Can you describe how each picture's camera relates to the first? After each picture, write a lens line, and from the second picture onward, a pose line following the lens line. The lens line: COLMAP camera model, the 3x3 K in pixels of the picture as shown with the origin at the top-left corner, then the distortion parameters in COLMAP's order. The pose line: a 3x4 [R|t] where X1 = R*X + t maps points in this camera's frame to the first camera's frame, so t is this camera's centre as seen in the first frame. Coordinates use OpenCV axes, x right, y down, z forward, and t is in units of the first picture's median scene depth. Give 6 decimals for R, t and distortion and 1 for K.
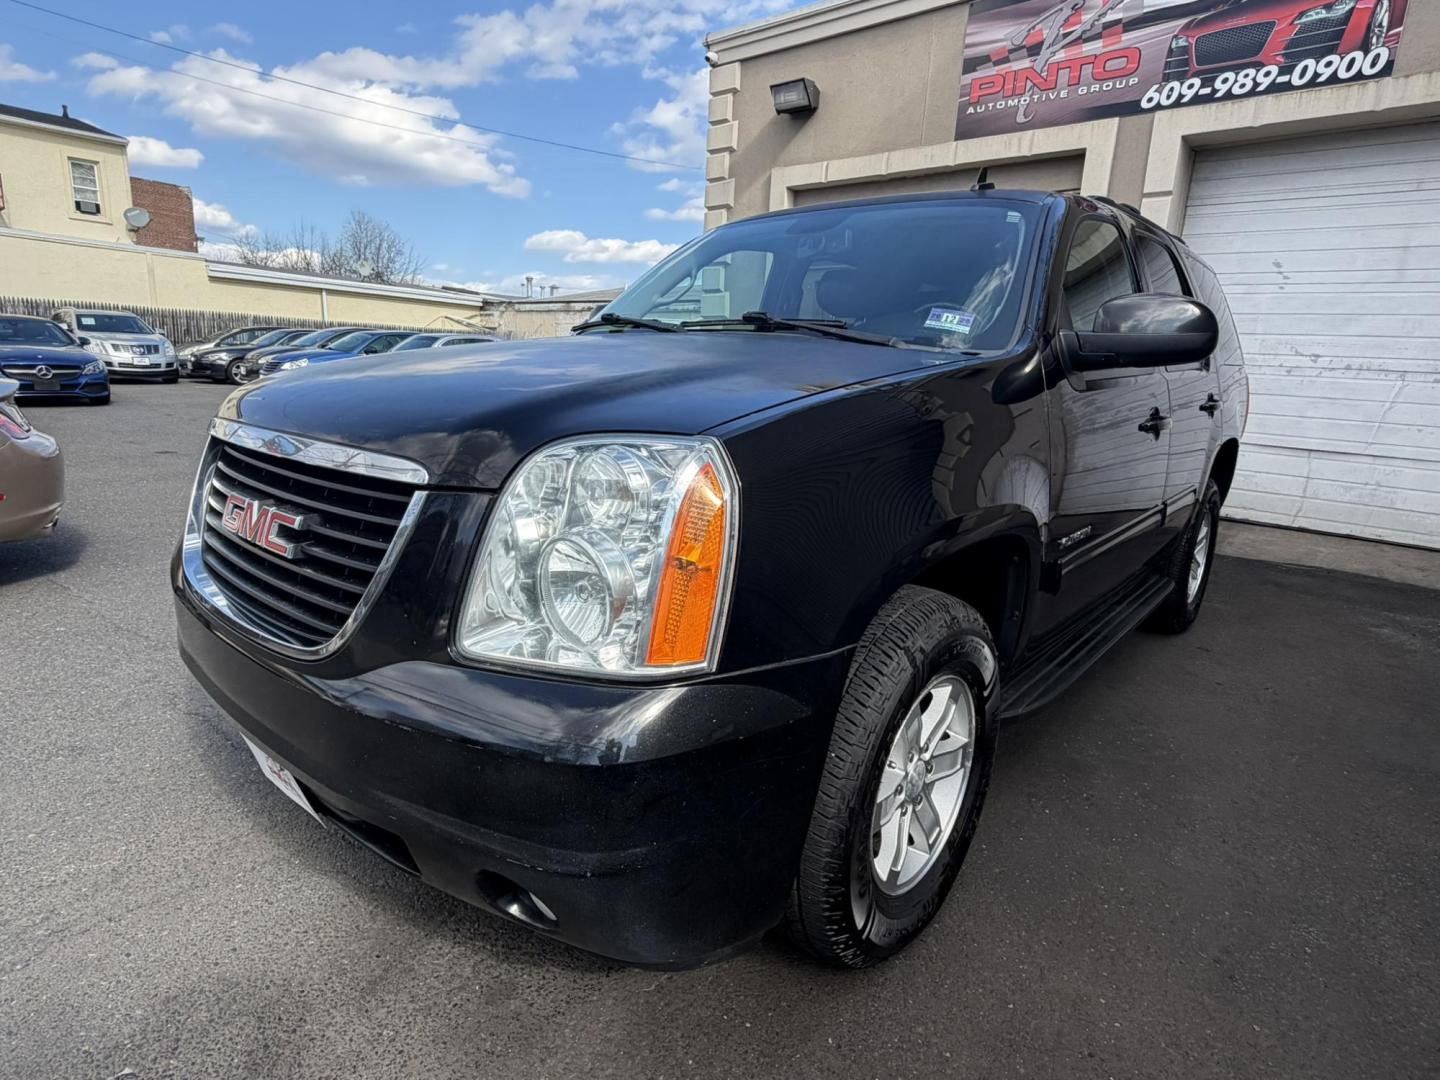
lens RADIAL K [[771.2, 0, 711.7], [0, 771.2, 545.0], [0, 0, 1]] dist [-0.002244, -0.000936]
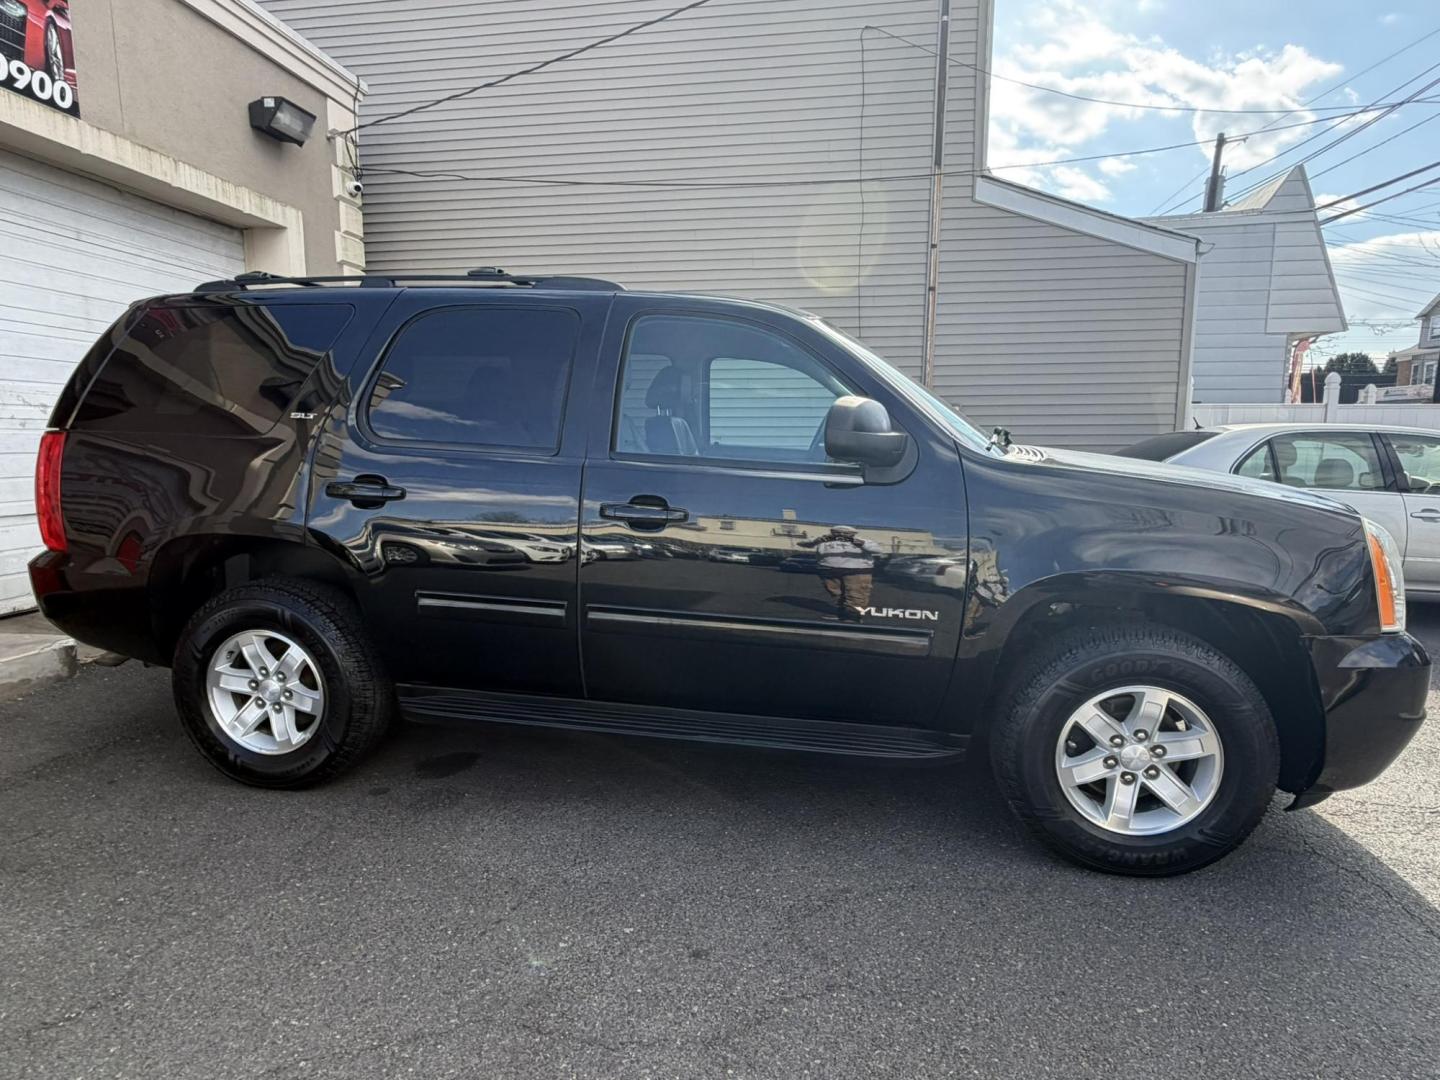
lens RADIAL K [[771.2, 0, 720.9], [0, 771.2, 542.3], [0, 0, 1]] dist [-0.002244, -0.000936]
pose [[-0.527868, -0.166466, 0.832853, -0.371566], [0.163801, 0.942241, 0.292148, -0.233956], [-0.833381, 0.290638, -0.470112, 0.831836]]
